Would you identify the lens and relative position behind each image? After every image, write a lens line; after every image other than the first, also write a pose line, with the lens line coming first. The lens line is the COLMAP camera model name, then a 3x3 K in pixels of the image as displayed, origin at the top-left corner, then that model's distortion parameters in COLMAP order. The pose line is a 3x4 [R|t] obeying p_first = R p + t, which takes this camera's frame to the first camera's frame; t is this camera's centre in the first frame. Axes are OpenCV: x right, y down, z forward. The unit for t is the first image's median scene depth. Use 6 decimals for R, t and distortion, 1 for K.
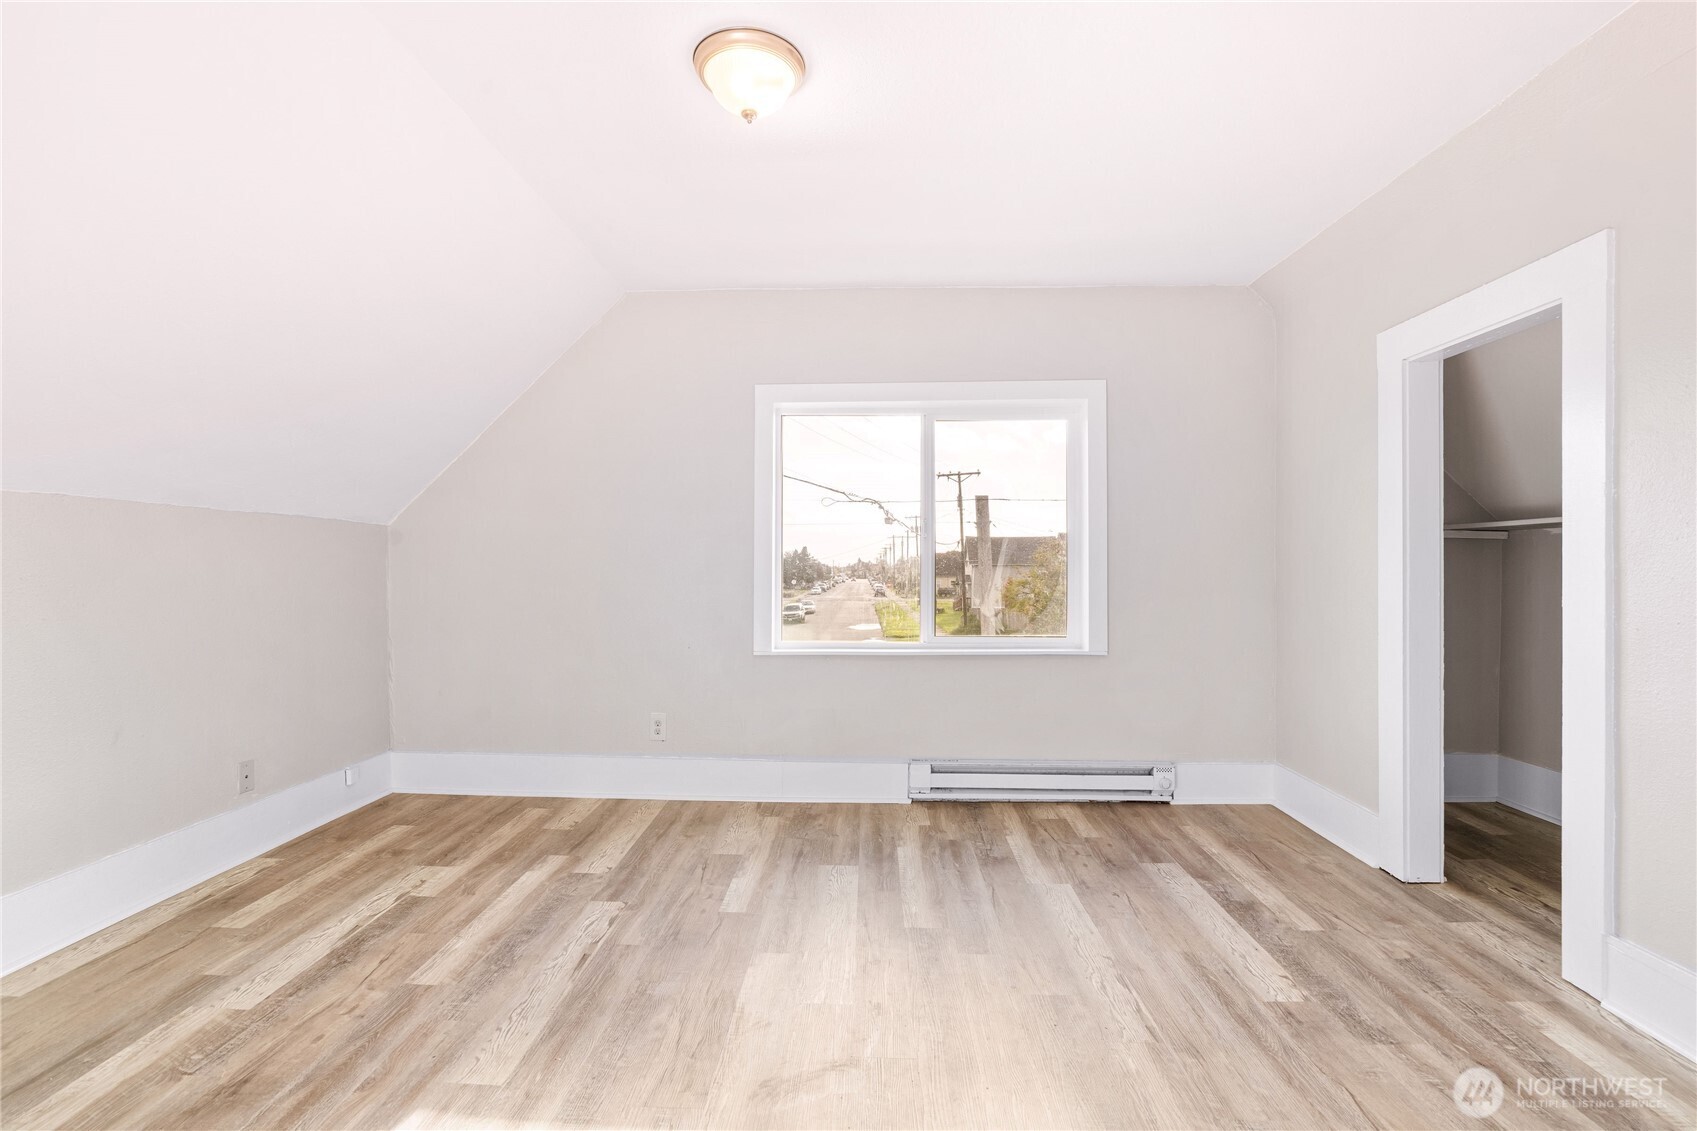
lens RADIAL K [[788.8, 0, 848.5], [0, 788.8, 565.5], [0, 0, 1]] dist [-0.001169, 0.000221]
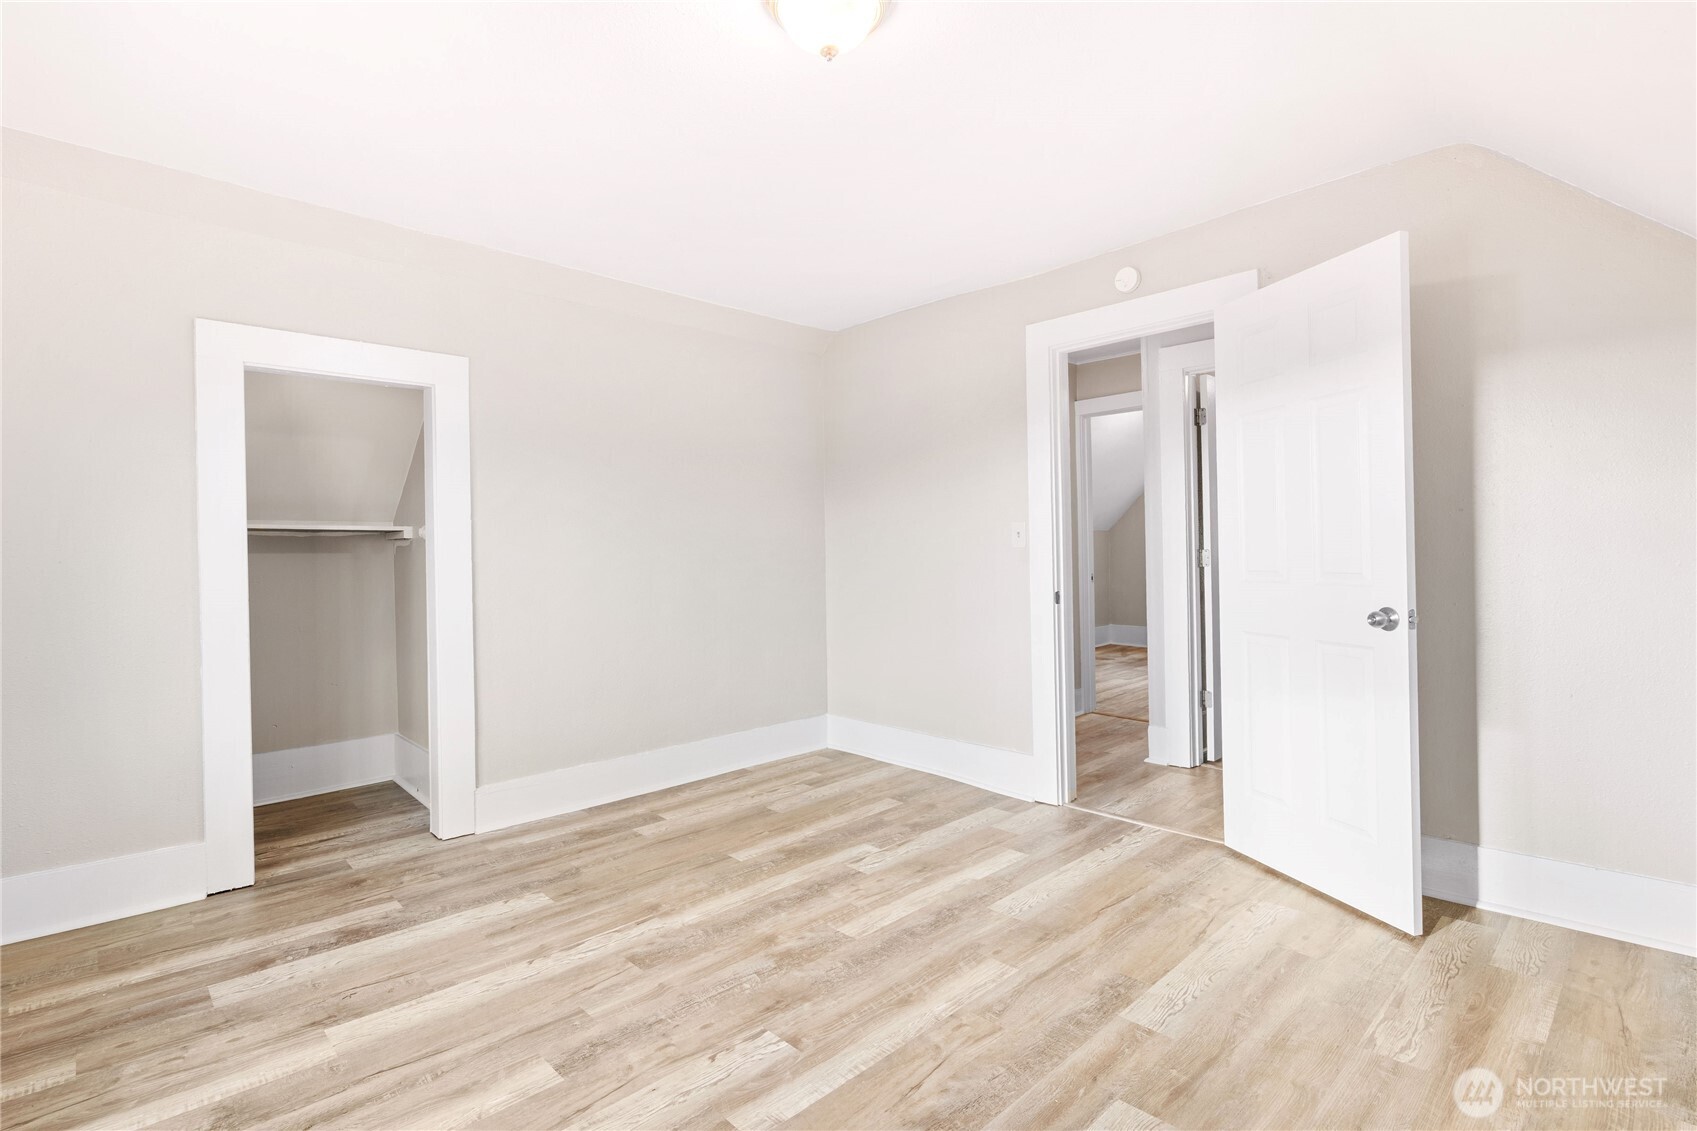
lens RADIAL K [[788.8, 0, 848.5], [0, 788.8, 565.5], [0, 0, 1]] dist [-0.001169, 0.000221]
pose [[-0.705520, -0.003783, 0.708680, -0.638544], [0.016064, 0.999643, 0.021328, -0.017668], [-0.708508, 0.026432, -0.705208, 1.362985]]
